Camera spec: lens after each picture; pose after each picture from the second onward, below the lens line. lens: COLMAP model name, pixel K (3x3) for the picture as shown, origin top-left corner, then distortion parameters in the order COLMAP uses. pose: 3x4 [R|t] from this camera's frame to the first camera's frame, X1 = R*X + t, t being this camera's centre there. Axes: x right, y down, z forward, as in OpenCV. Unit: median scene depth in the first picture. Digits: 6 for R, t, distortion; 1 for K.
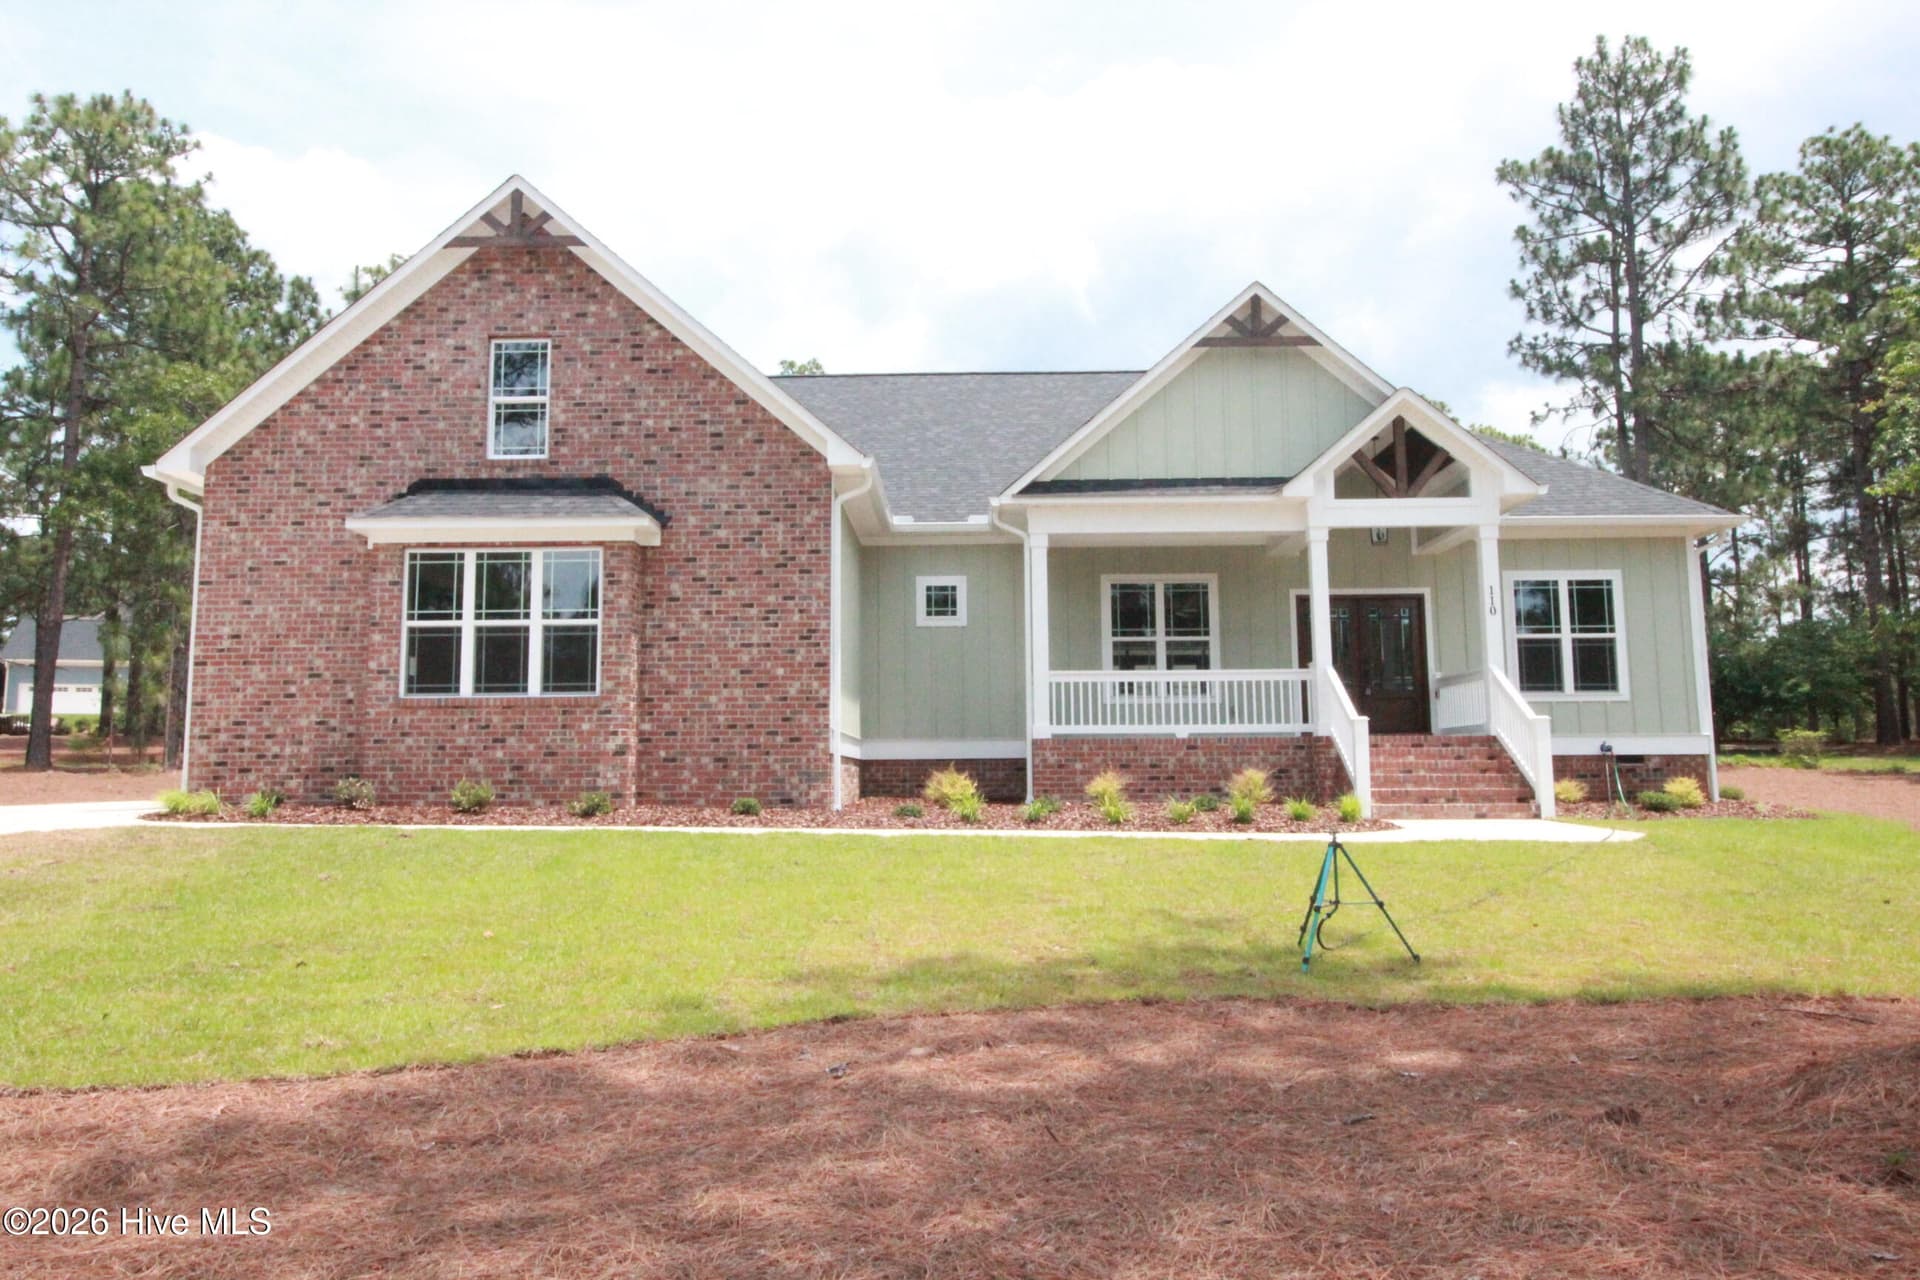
lens RADIAL K [[1410.7, 0, 942.8], [0, 1410.7, 631.9], [0, 0, 1]] dist [-0.002720, 0.006798]
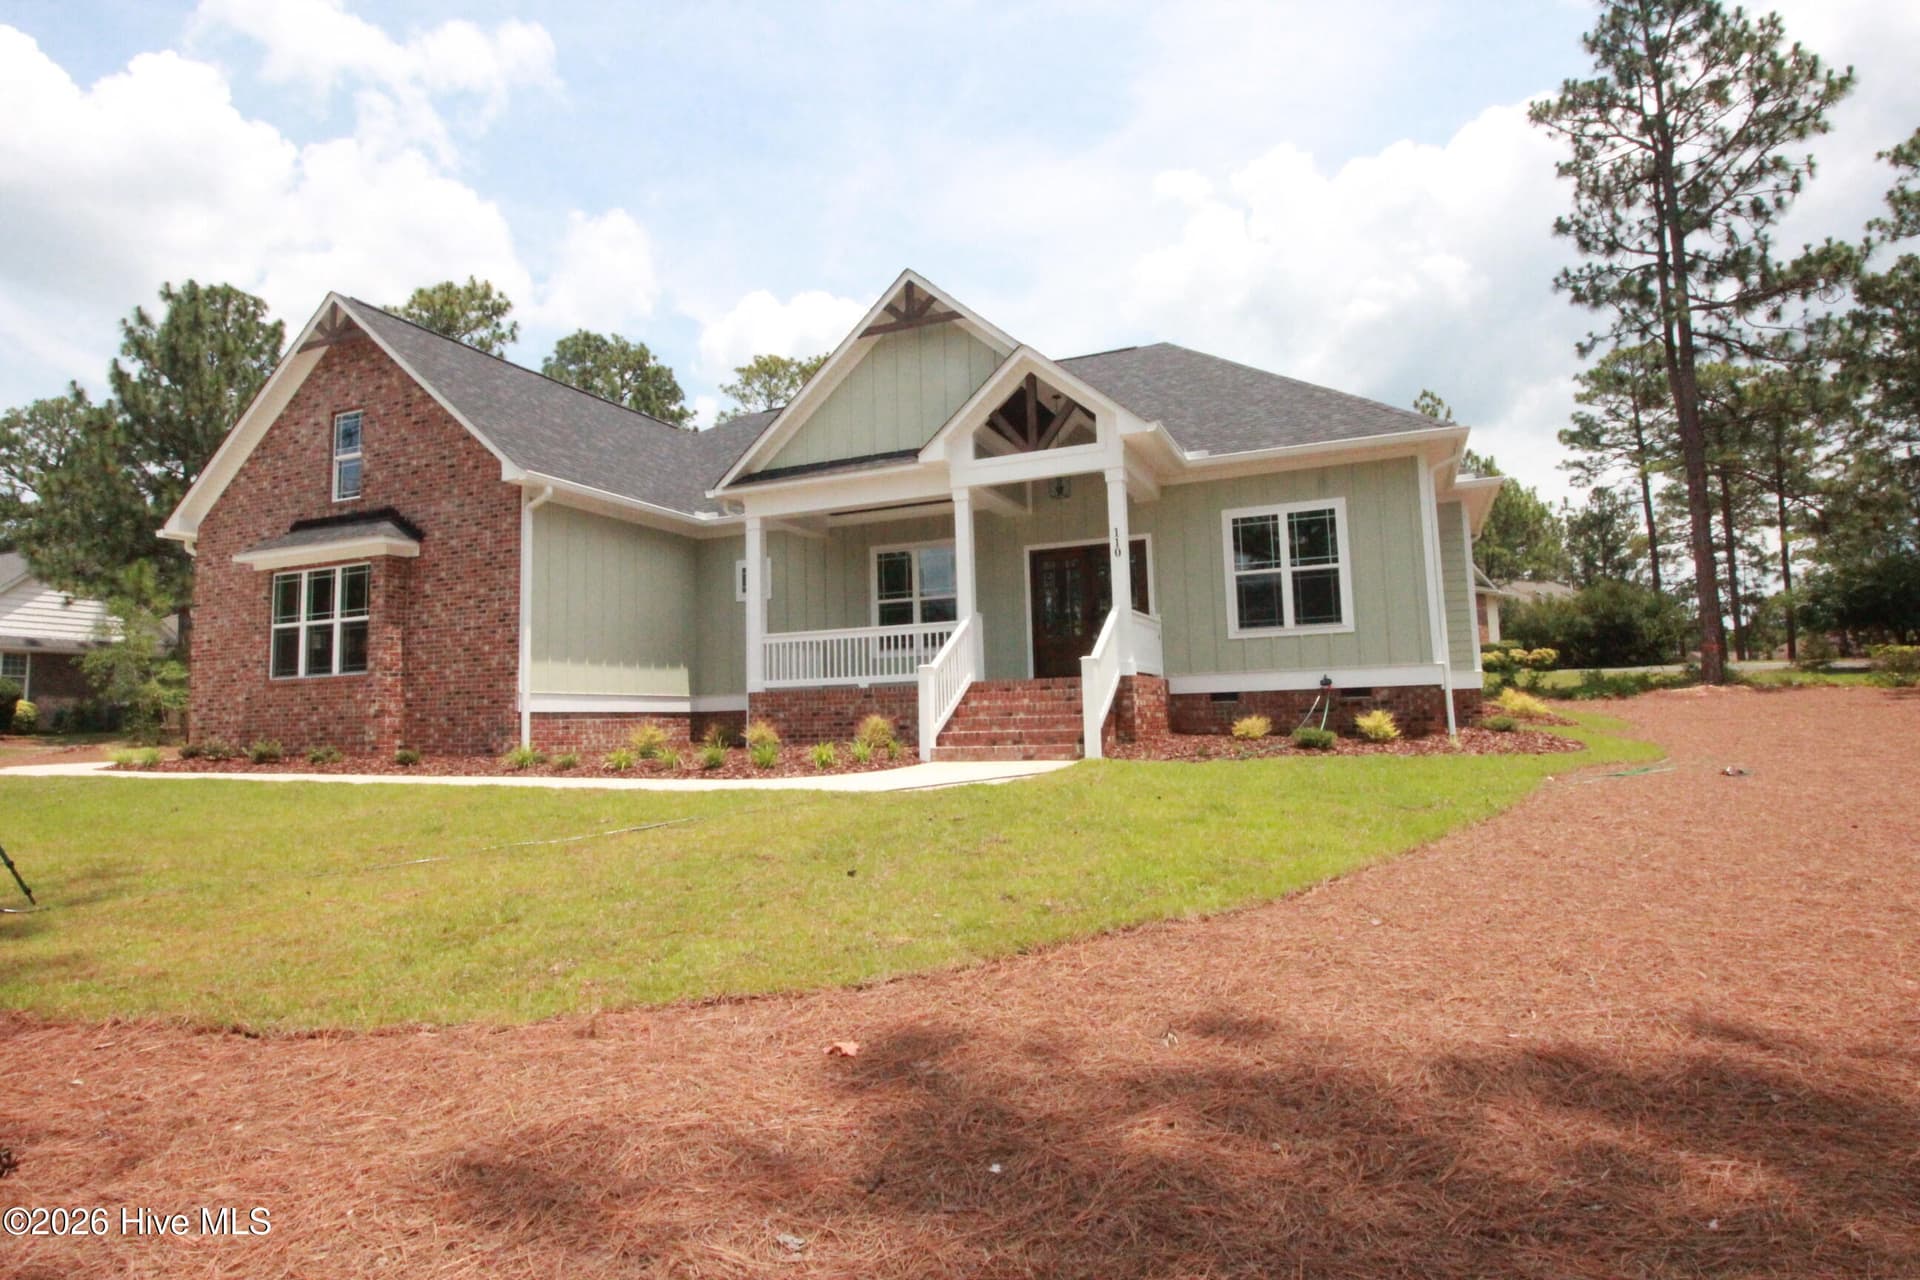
lens RADIAL K [[1048.9, 0, 943.5], [0, 1048.9, 628.5], [0, 0, 1]] dist [0.001710, -0.011091]
pose [[0.924553, -0.054329, -0.377160, 0.604692], [0.062943, 0.997961, 0.010544, 0.025877], [0.375818, -0.033488, 0.926088, 0.279196]]
